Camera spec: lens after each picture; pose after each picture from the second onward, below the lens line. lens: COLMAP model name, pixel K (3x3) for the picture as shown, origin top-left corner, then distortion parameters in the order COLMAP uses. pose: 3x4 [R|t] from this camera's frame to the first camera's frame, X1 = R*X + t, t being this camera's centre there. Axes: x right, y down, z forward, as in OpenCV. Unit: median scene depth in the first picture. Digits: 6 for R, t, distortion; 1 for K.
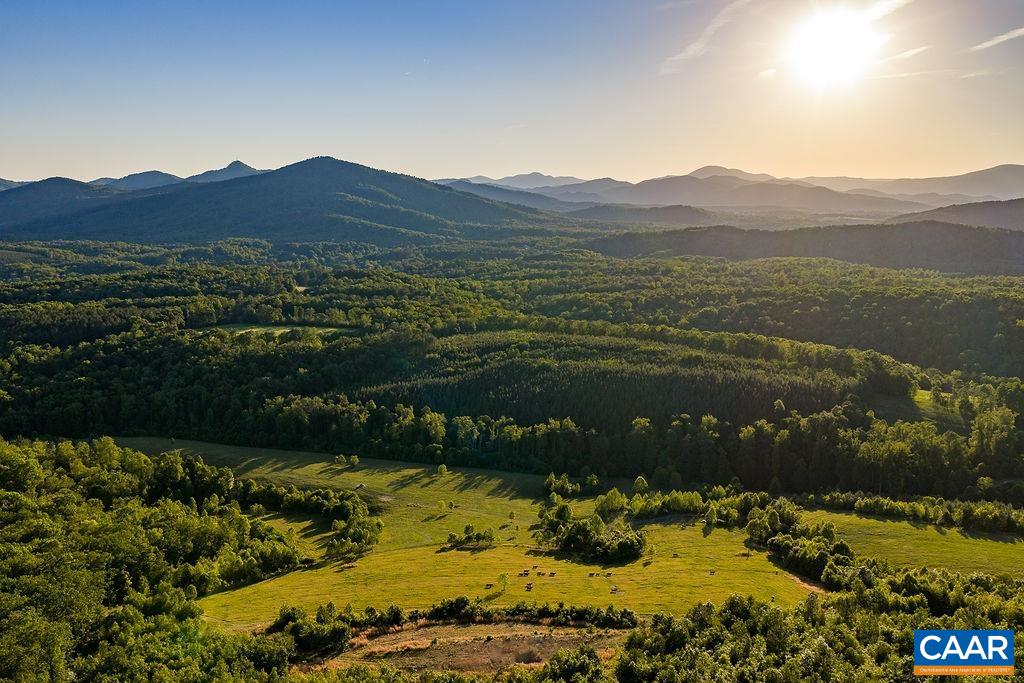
lens RADIAL K [[846.1, 0, 506.6], [0, 846.1, 345.1], [0, 0, 1]] dist [0.021787, -0.043221]
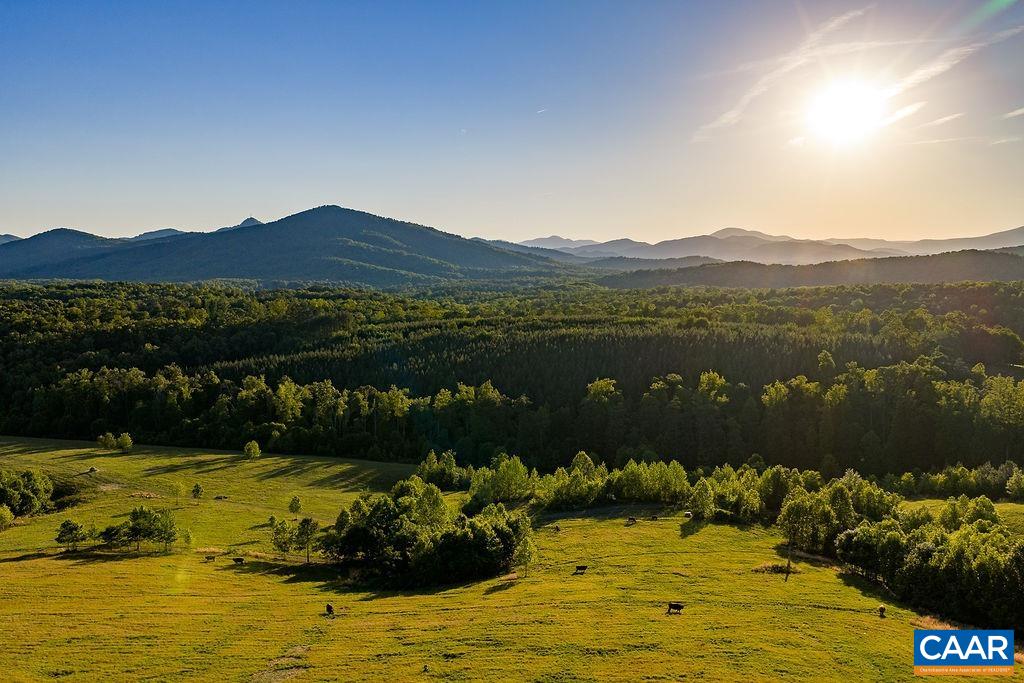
lens RADIAL K [[846.1, 0, 509.4], [0, 846.1, 358.7], [0, 0, 1]] dist [0.021787, -0.043221]
pose [[0.999770, 0.001428, -0.021415, 0.076911], [-0.002720, 0.998166, -0.060467, 0.080258], [0.021290, 0.060511, 0.997940, 0.280008]]
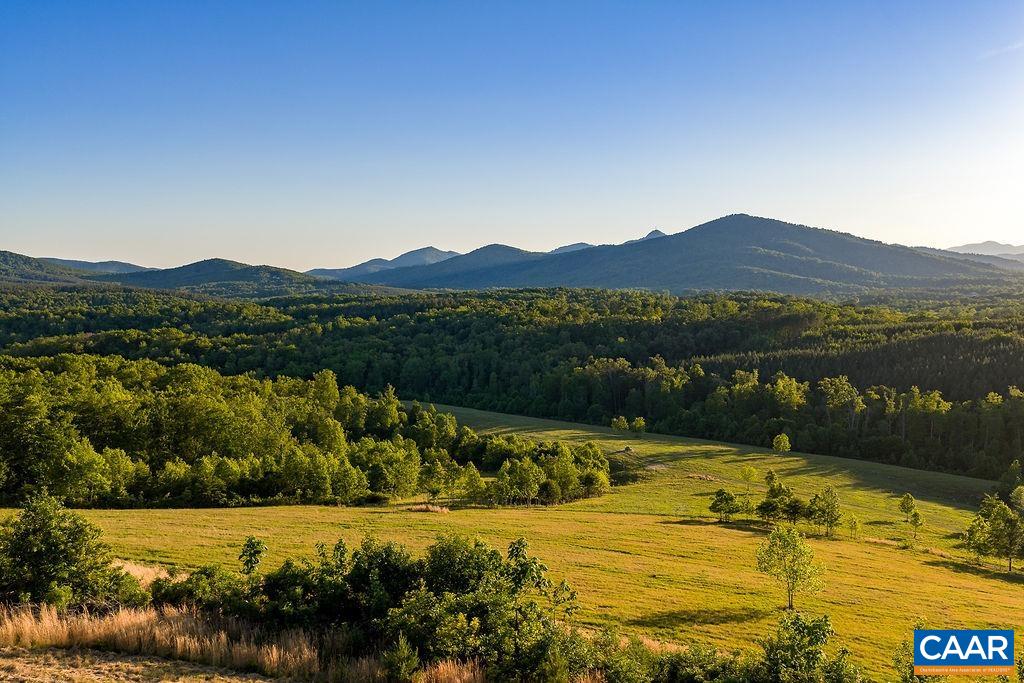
lens RADIAL K [[846.1, 0, 510.1], [0, 846.1, 346.8], [0, 0, 1]] dist [0.021787, -0.043221]
pose [[0.887650, 0.032043, -0.459403, 0.012026], [-0.072190, 0.994925, -0.070089, 0.091785], [0.454826, 0.095379, 0.885458, 0.290078]]
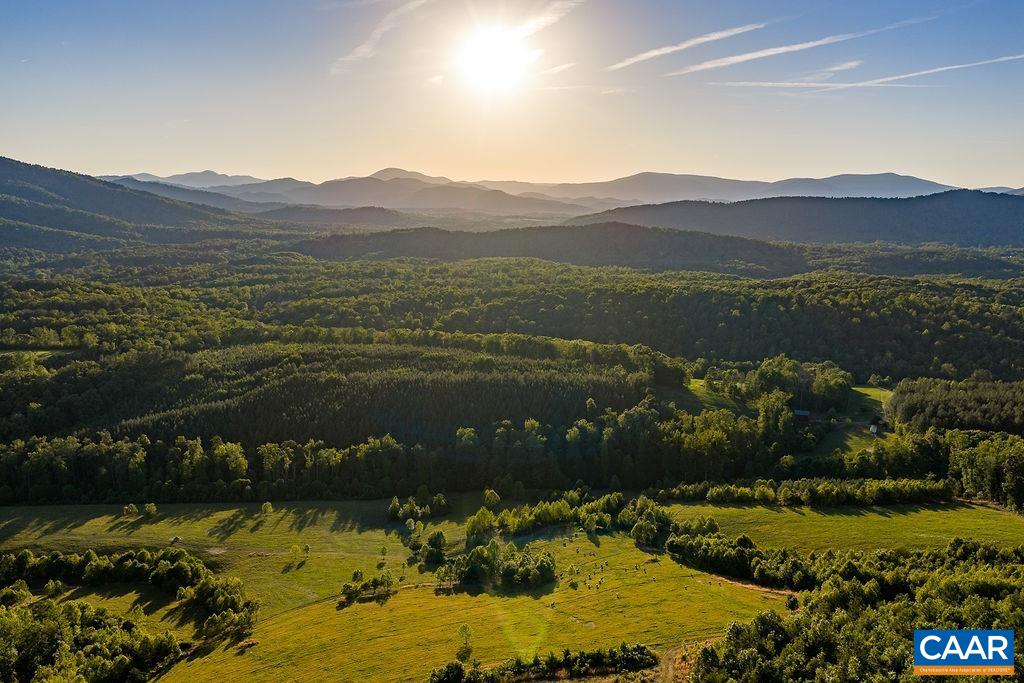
lens RADIAL K [[846.1, 0, 507.3], [0, 846.1, 346.6], [0, 0, 1]] dist [0.021787, -0.043221]
pose [[0.932610, -0.054425, 0.356758, -0.099939], [0.054271, 0.998472, 0.010449, -0.010552], [-0.356782, 0.009616, 0.934138, 0.058692]]
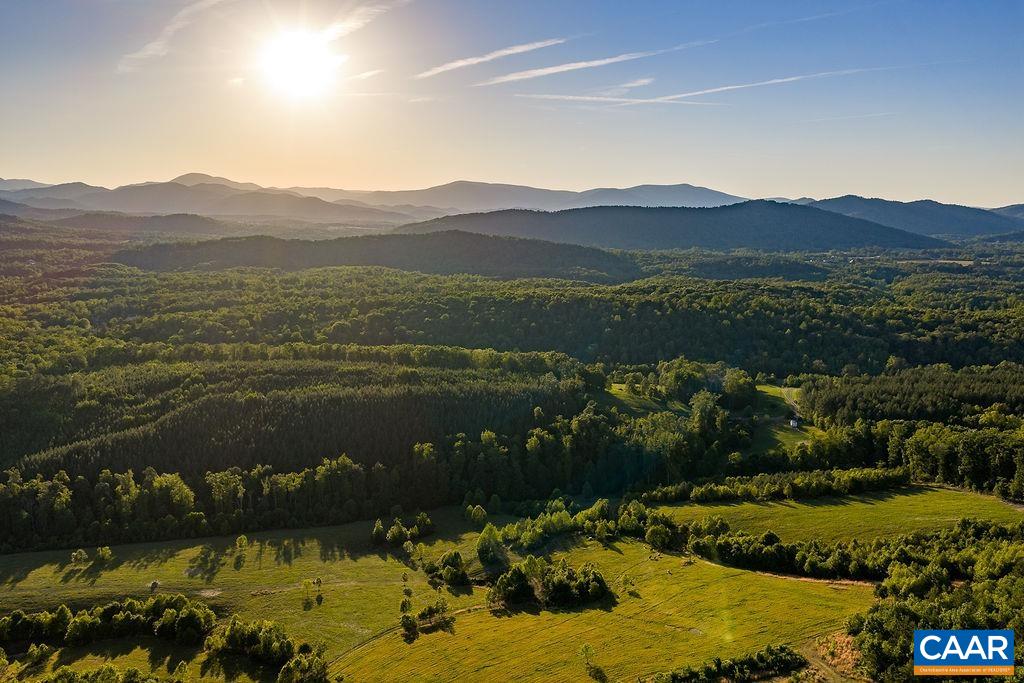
lens RADIAL K [[846.1, 0, 507.2], [0, 846.1, 349.6], [0, 0, 1]] dist [0.021787, -0.043221]
pose [[0.832492, -0.080503, 0.548158, -0.198937], [0.083242, 0.996331, 0.019903, -0.021219], [-0.547749, 0.029061, 0.836138, 0.117814]]
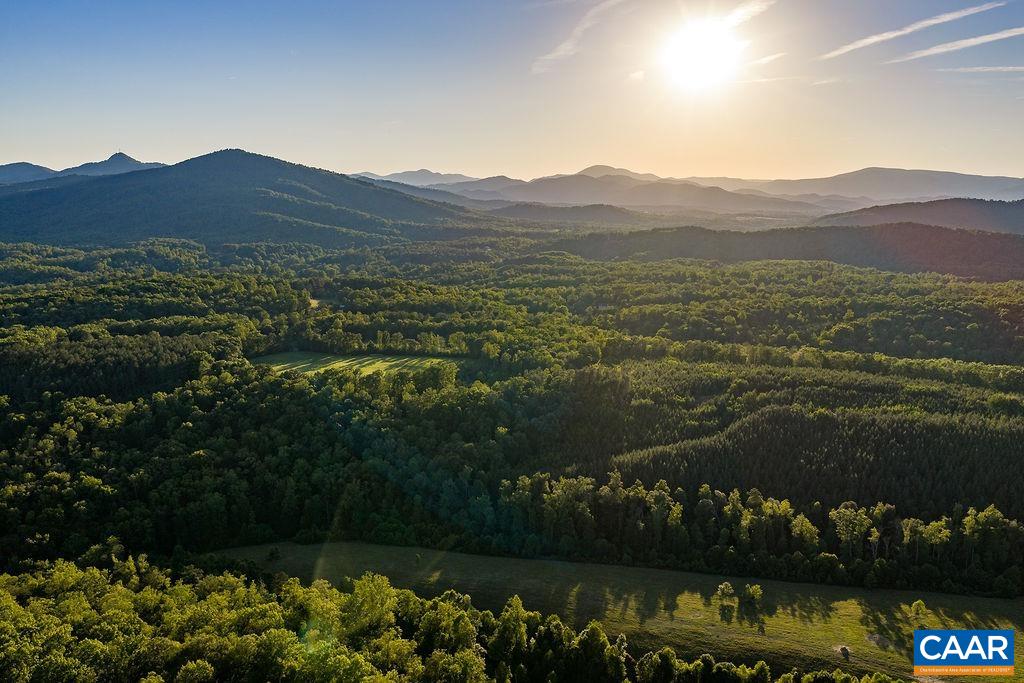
lens RADIAL K [[846.1, 0, 494.0], [0, 846.1, 345.9], [0, 0, 1]] dist [0.021787, -0.043221]
pose [[0.990969, -0.015678, 0.133169, -0.332396], [0.015171, 0.999873, 0.004820, -0.045156], [-0.133228, -0.002756, 0.991082, 0.261331]]
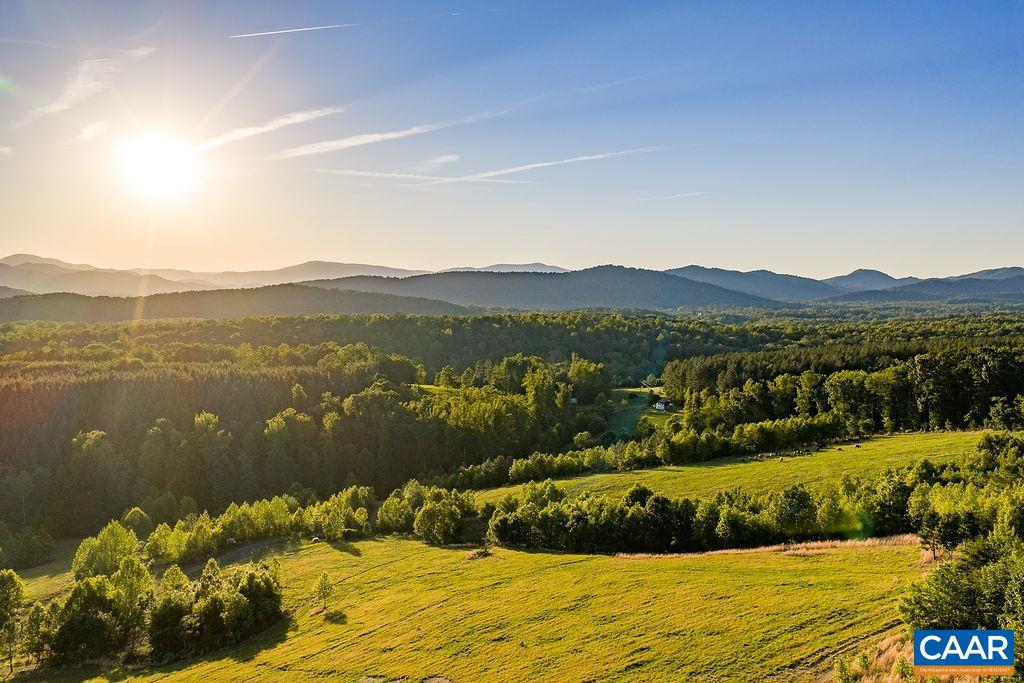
lens RADIAL K [[846.1, 0, 507.9], [0, 846.1, 339.3], [0, 0, 1]] dist [0.021787, -0.043221]
pose [[0.729509, -0.034856, 0.683082, -0.018745], [0.115093, 0.990716, -0.072362, 0.072664], [-0.674218, 0.131406, 0.726748, 0.278477]]
